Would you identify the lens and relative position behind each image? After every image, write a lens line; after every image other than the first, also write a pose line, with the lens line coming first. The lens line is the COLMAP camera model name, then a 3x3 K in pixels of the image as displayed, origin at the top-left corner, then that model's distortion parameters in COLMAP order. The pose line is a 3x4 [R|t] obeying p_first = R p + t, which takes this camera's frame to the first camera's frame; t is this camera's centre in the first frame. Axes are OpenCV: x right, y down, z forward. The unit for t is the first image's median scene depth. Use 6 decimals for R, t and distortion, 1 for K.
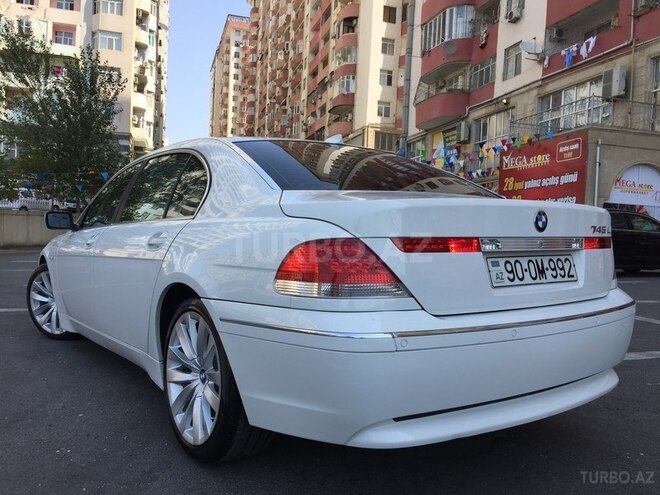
lens RADIAL K [[560.3, 0, 327.4], [0, 560.3, 250.3], [0, 0, 1]] dist [0.073036, -0.107899]
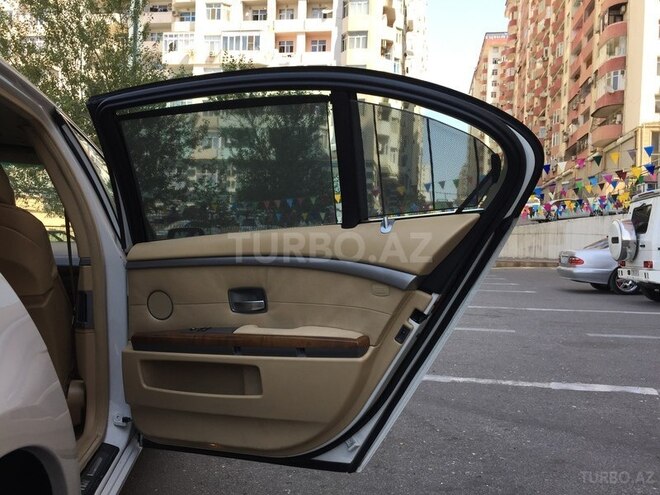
lens RADIAL K [[560.3, 0, 327.4], [0, 560.3, 250.3], [0, 0, 1]] dist [0.073036, -0.107899]
pose [[0.895693, -0.012424, -0.444500, 0.053634], [-0.006449, 0.999142, -0.040922, -0.002985], [0.444627, 0.039520, 0.894844, 0.110676]]
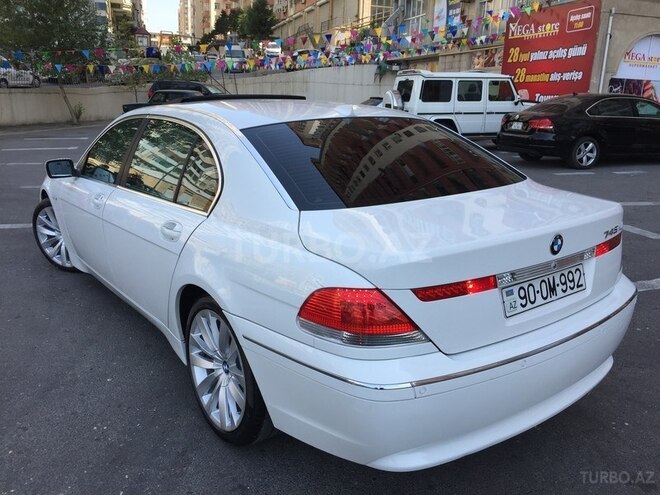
lens RADIAL K [[560.3, 0, 327.4], [0, 560.3, 250.3], [0, 0, 1]] dist [0.073036, -0.107899]
pose [[0.999898, -0.010707, 0.009499, -0.003104], [0.008135, 0.971161, 0.238284, -0.020894], [-0.011777, -0.238182, 0.971149, 0.001315]]
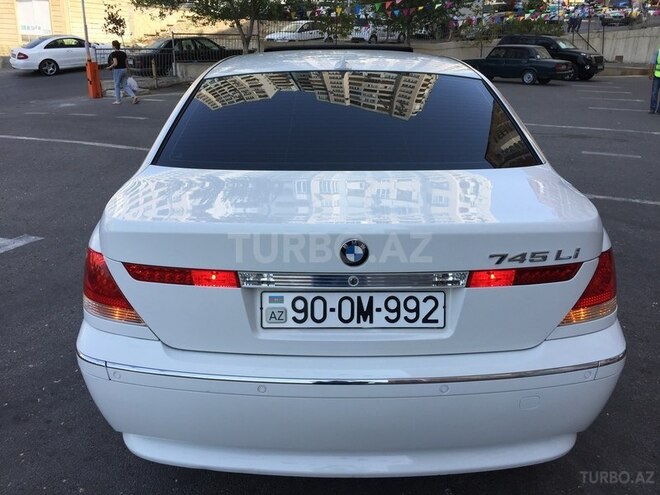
lens RADIAL K [[565.7, 0, 337.9], [0, 565.7, 246.2], [0, 0, 1]] dist [0.013581, 0.005690]
pose [[0.824041, 0.188827, -0.534136, 0.054954], [-0.021657, 0.952630, 0.303361, -0.020694], [0.566116, -0.238414, 0.789095, 0.029621]]
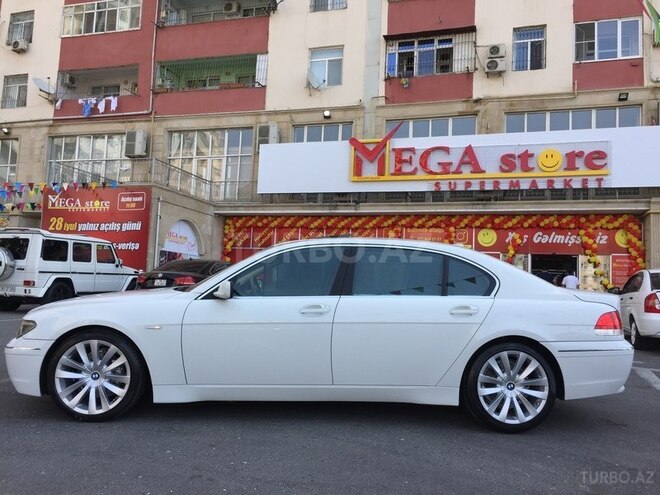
lens RADIAL K [[560.3, 0, 327.4], [0, 560.3, 250.3], [0, 0, 1]] dist [0.073036, -0.107899]
pose [[0.562550, 0.048125, 0.825362, -0.173394], [0.000719, 0.998276, -0.058697, -0.009017], [-0.826763, 0.033614, 0.561545, 0.035730]]
